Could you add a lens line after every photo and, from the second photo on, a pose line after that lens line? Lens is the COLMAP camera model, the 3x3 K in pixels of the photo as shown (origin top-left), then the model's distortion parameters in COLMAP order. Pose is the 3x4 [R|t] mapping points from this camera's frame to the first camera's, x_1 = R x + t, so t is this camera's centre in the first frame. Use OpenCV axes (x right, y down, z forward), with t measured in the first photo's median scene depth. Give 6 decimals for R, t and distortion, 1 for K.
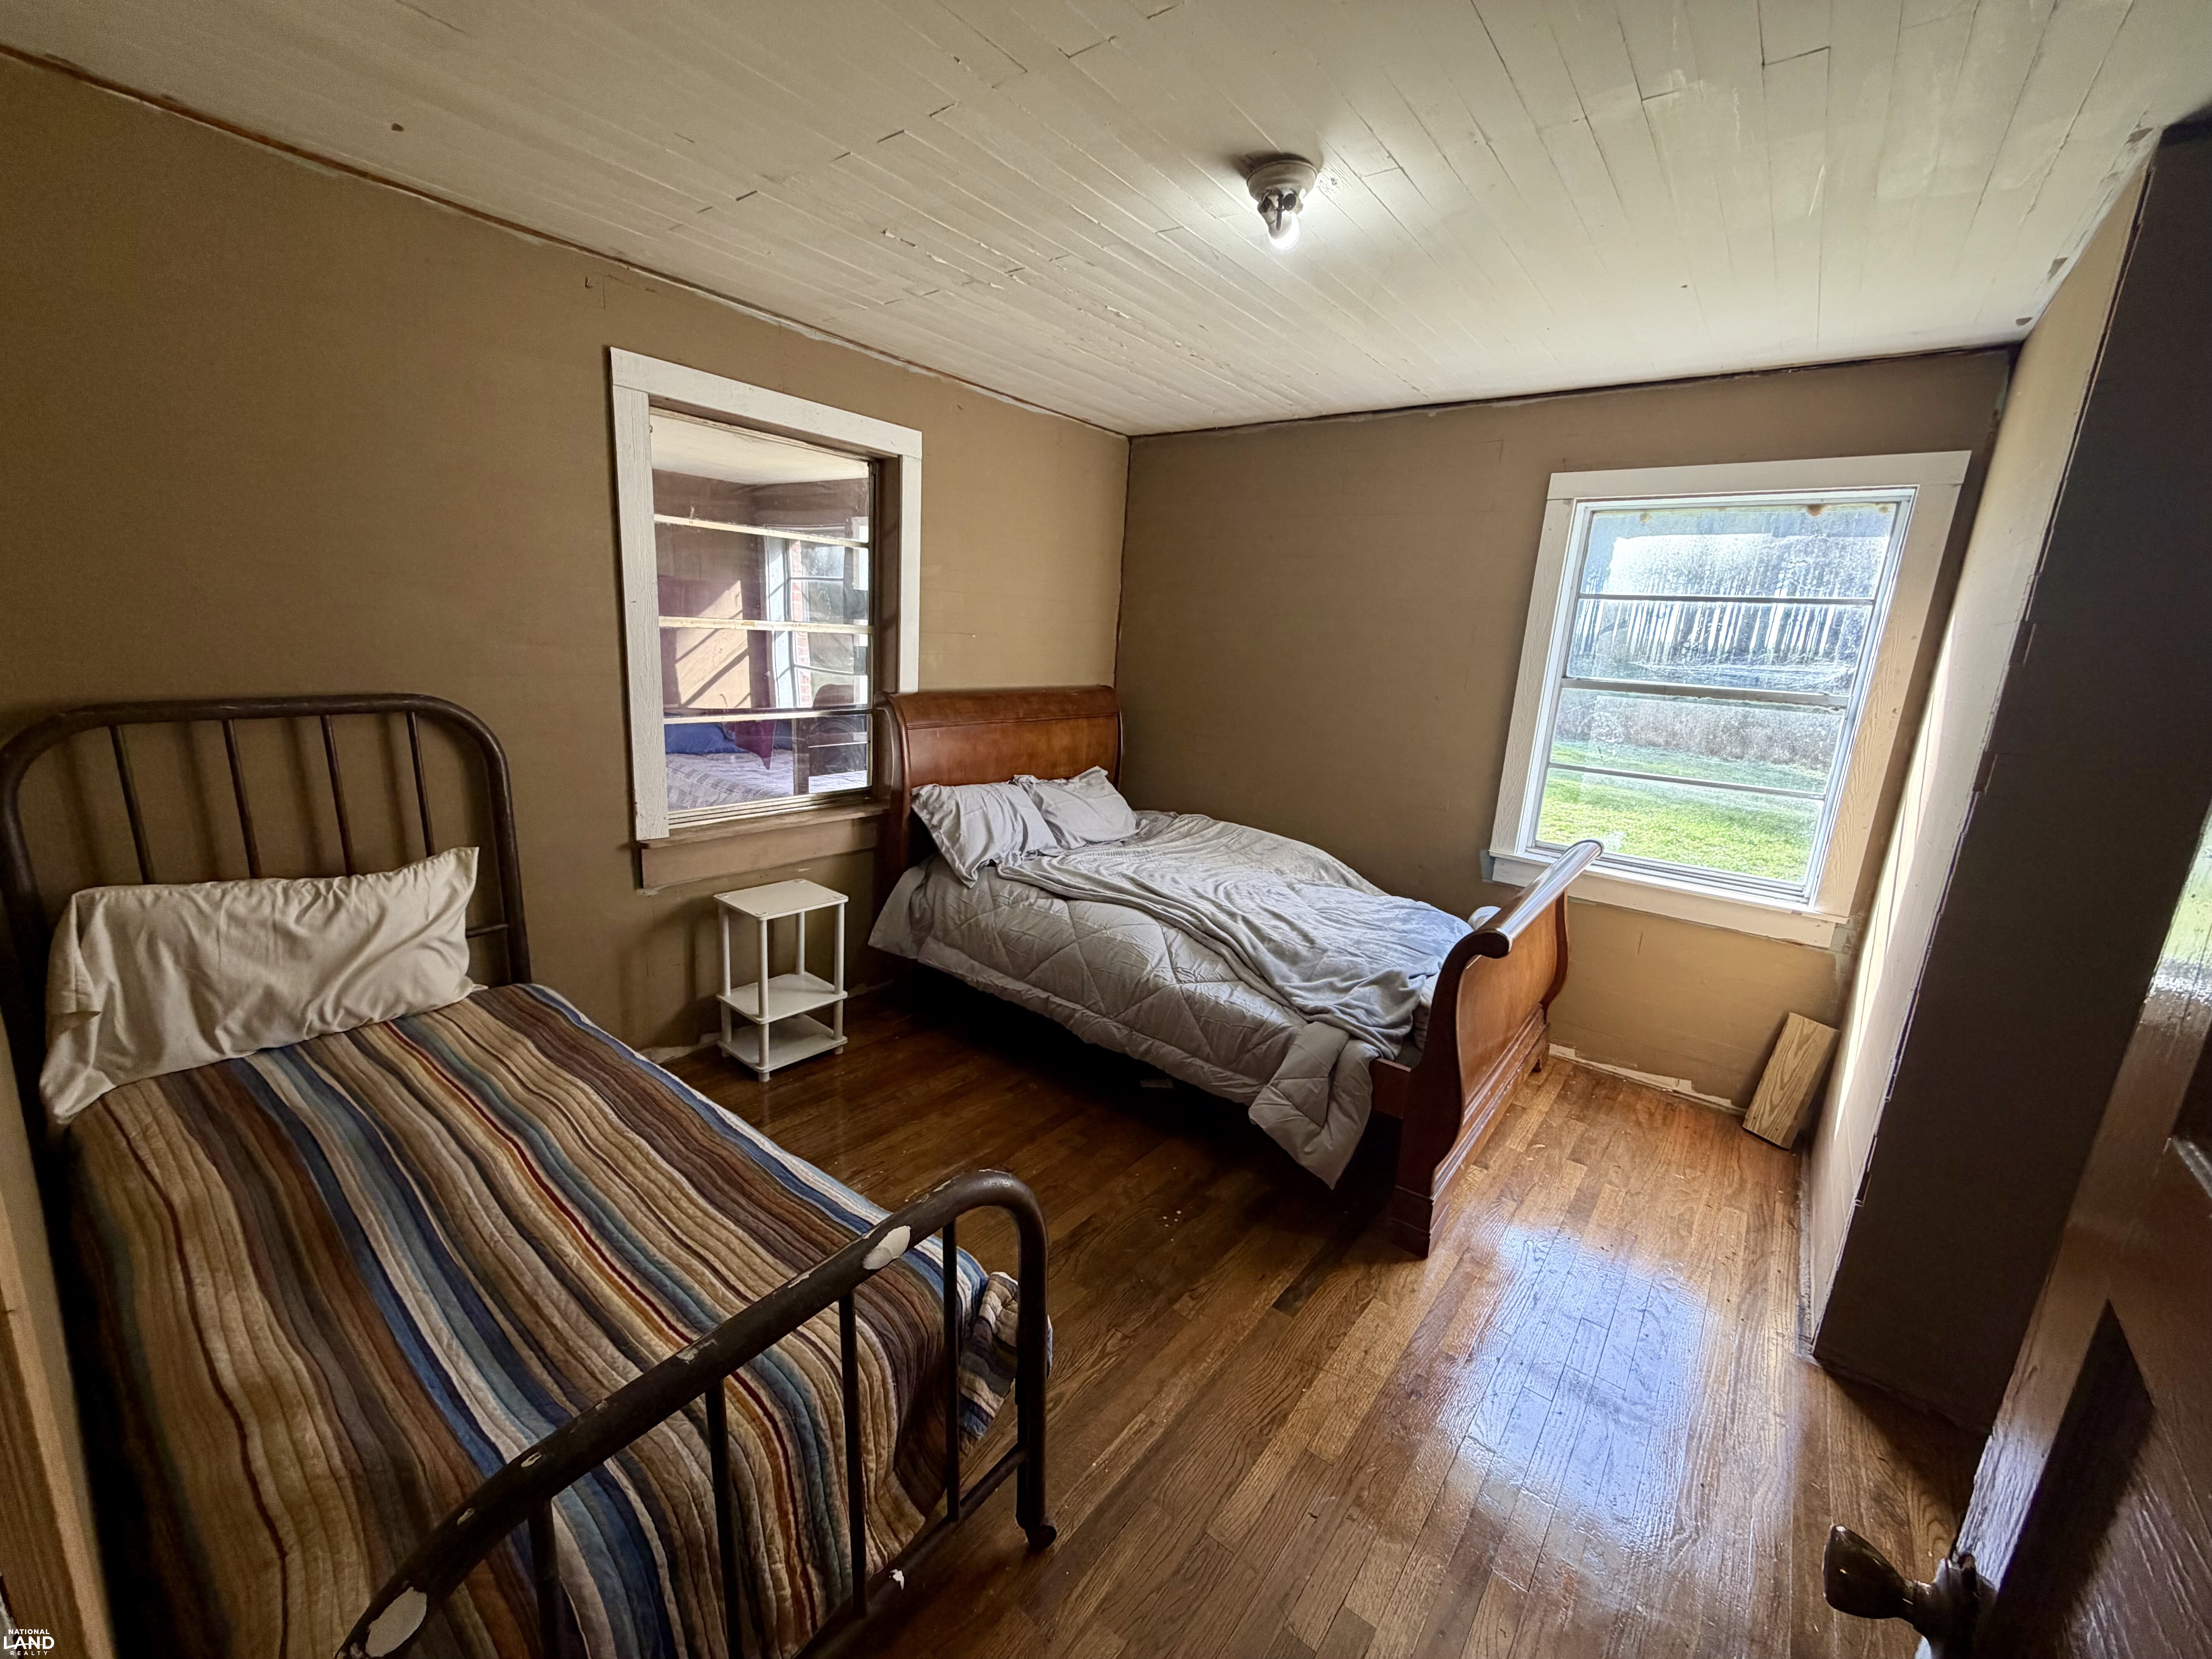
lens RADIAL K [[873.3, 0, 1103.9], [0, 873.3, 833.8], [0, 0, 1]] dist [-0.000946, -0.000172]
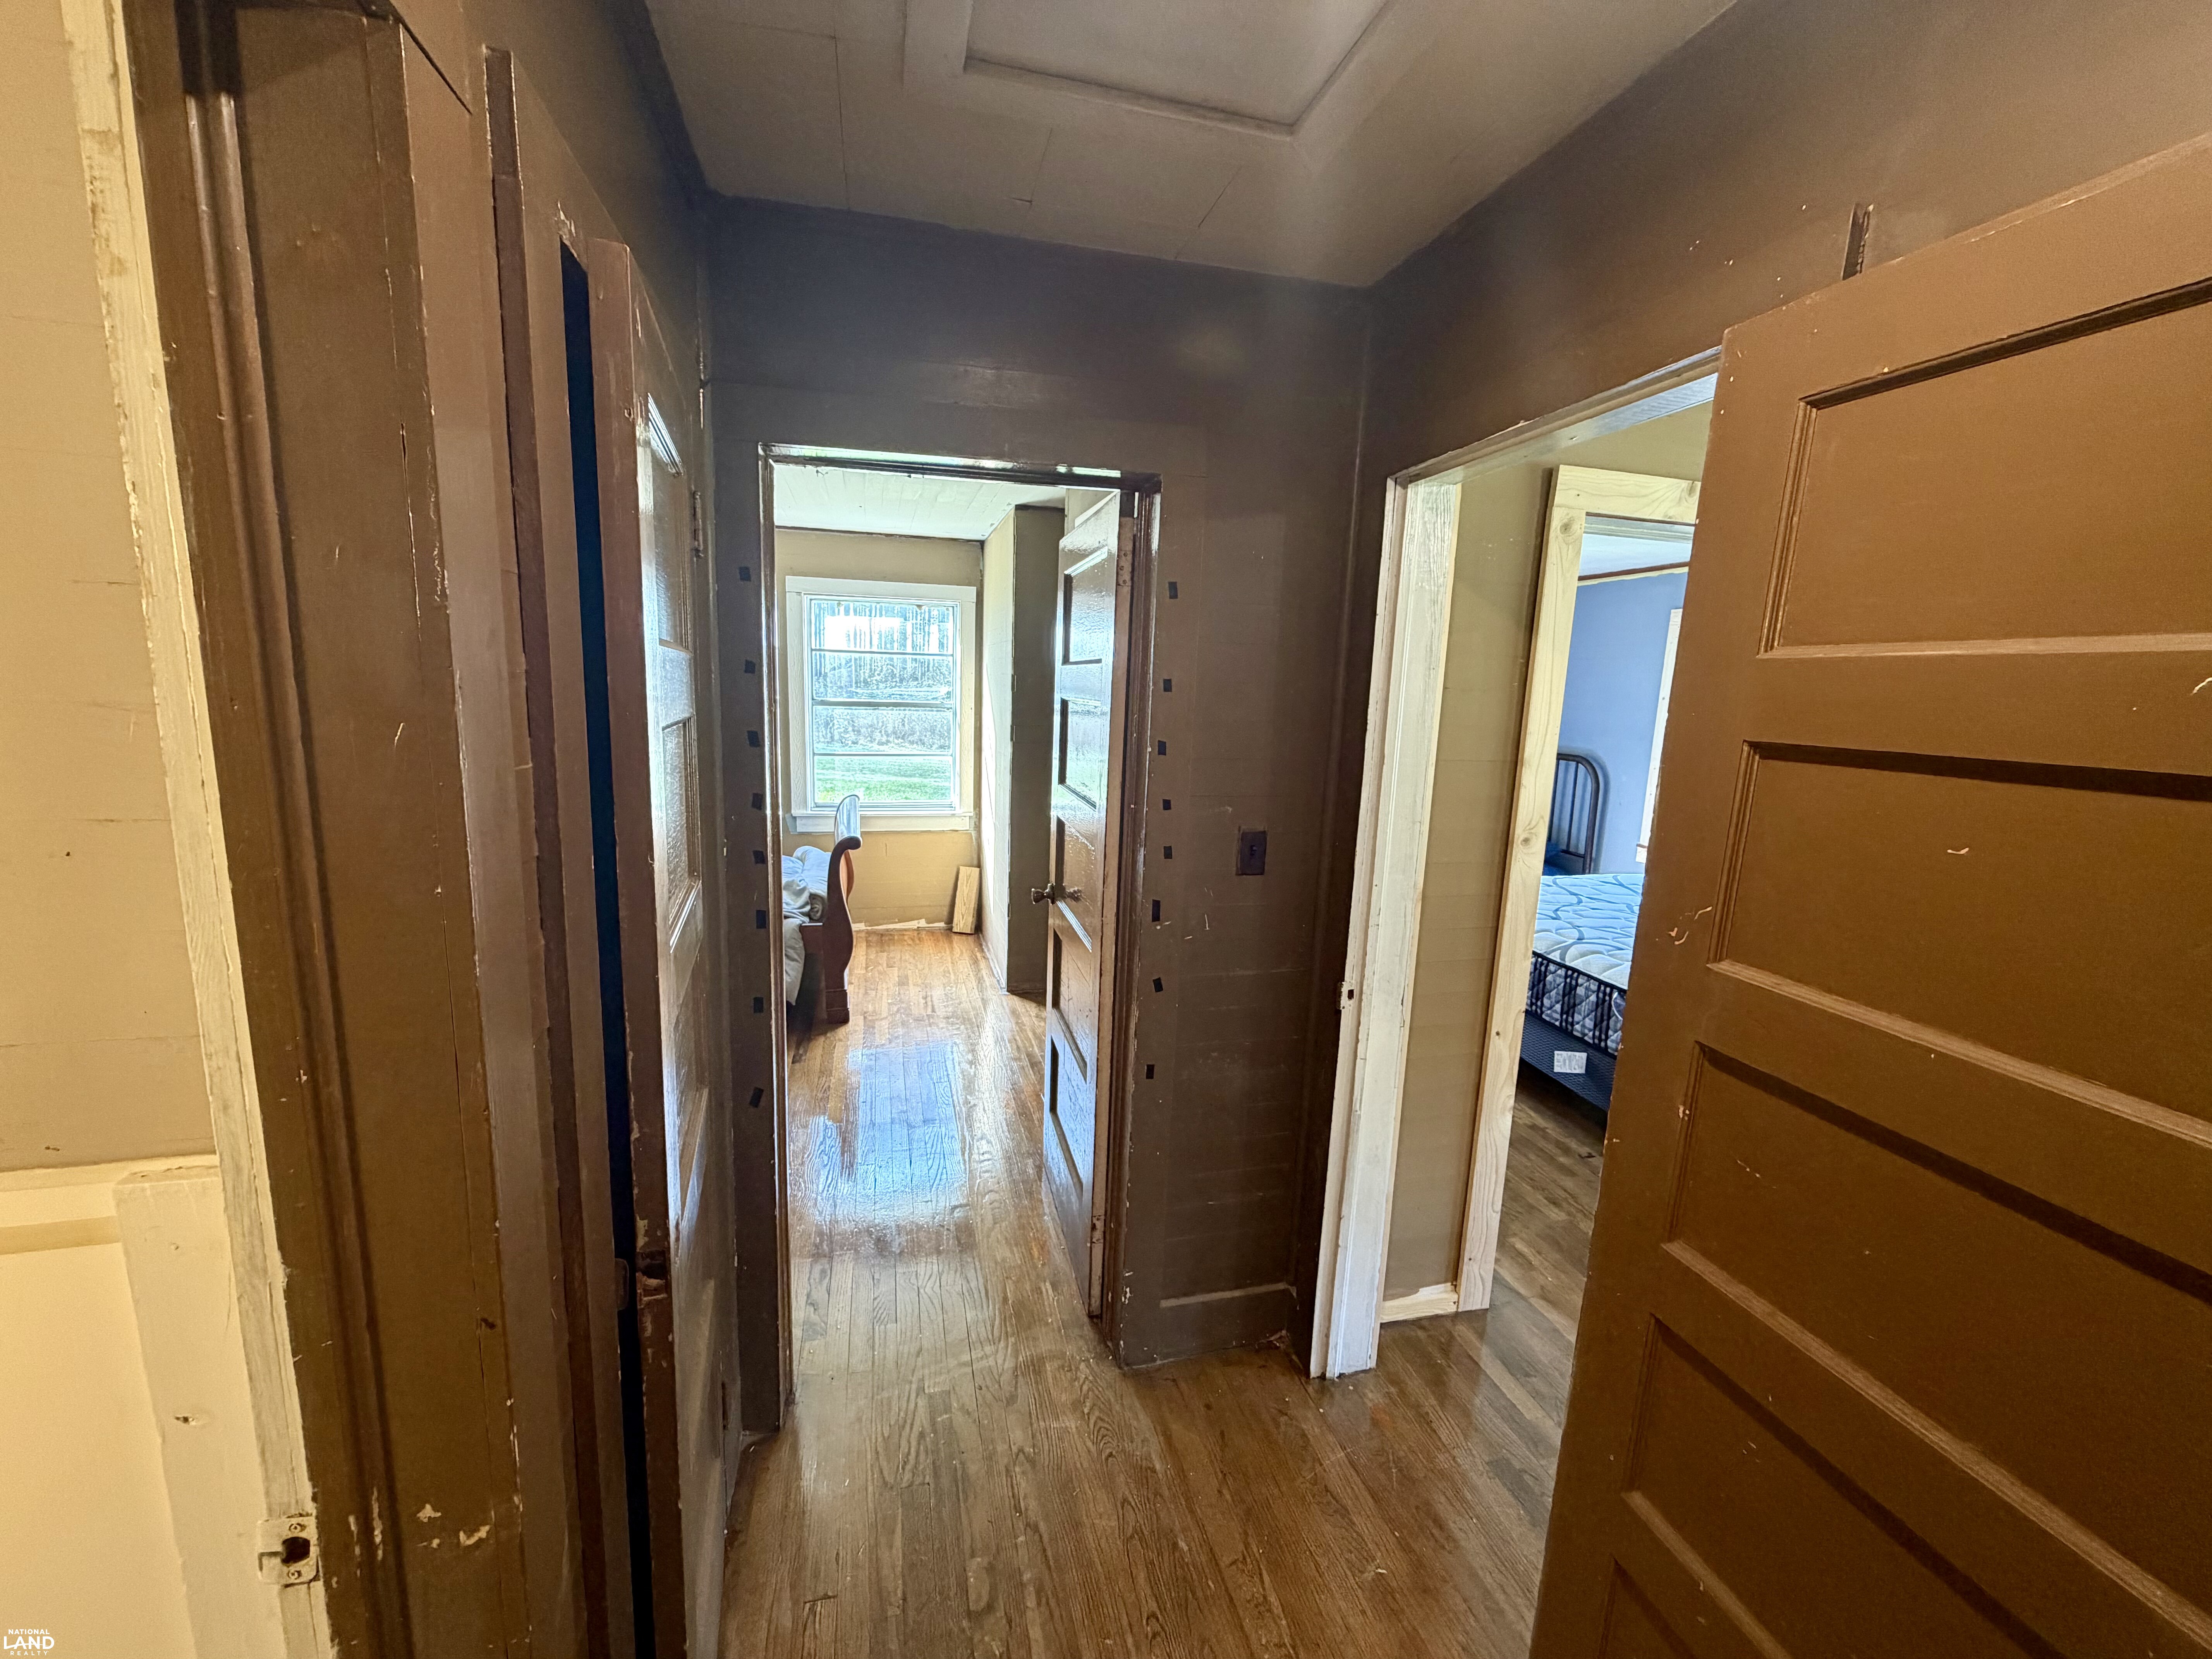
lens RADIAL K [[873.3, 0, 1101.0], [0, 873.3, 821.4], [0, 0, 1]] dist [-0.000946, -0.000172]
pose [[0.605558, -0.162951, 0.778939, -0.518635], [0.179737, 0.981525, 0.065601, 0.036458], [-0.775238, 0.100279, 0.623659, -0.461471]]
